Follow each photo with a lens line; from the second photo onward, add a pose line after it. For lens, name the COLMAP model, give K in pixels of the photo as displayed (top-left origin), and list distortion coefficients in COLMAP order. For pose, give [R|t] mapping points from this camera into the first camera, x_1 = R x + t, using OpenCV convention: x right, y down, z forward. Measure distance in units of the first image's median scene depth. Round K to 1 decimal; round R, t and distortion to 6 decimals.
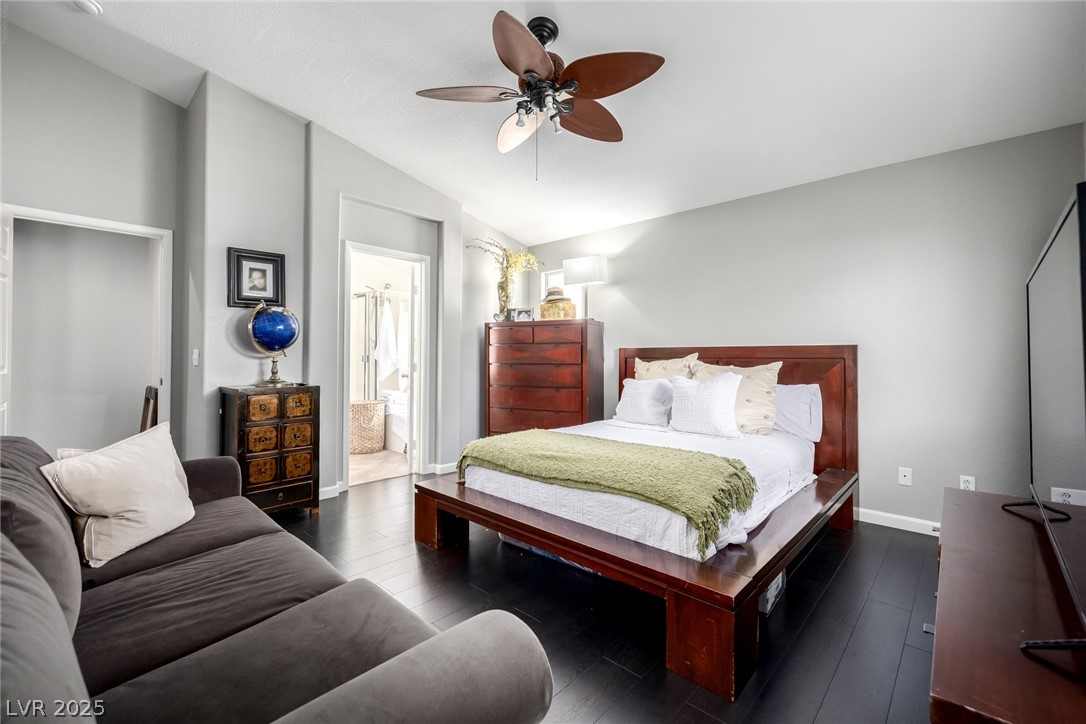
lens RADIAL K [[456.1, 0, 535.6], [0, 456.1, 353.7], [0, 0, 1]] dist [0.001003, -0.000399]
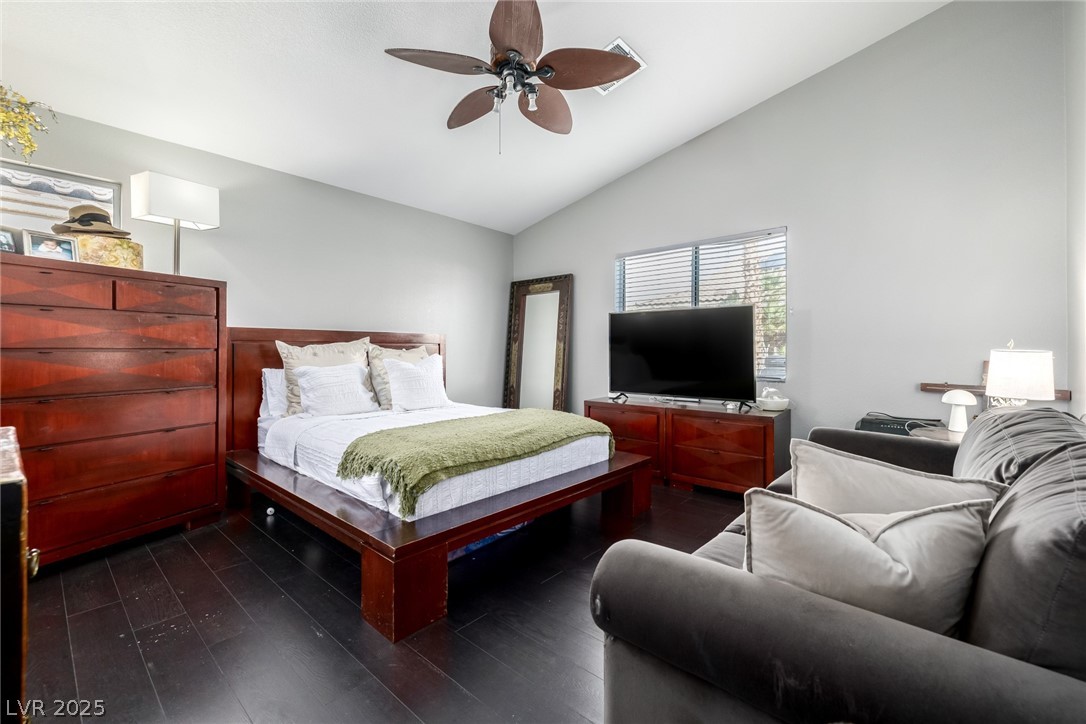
lens RADIAL K [[456.1, 0, 535.6], [0, 456.1, 353.7], [0, 0, 1]] dist [0.001003, -0.000399]
pose [[-0.029721, -0.013068, 0.999473, -0.910513], [-0.014074, 0.999821, 0.012654, 0.023696], [-0.999459, -0.013691, -0.029900, 0.889153]]
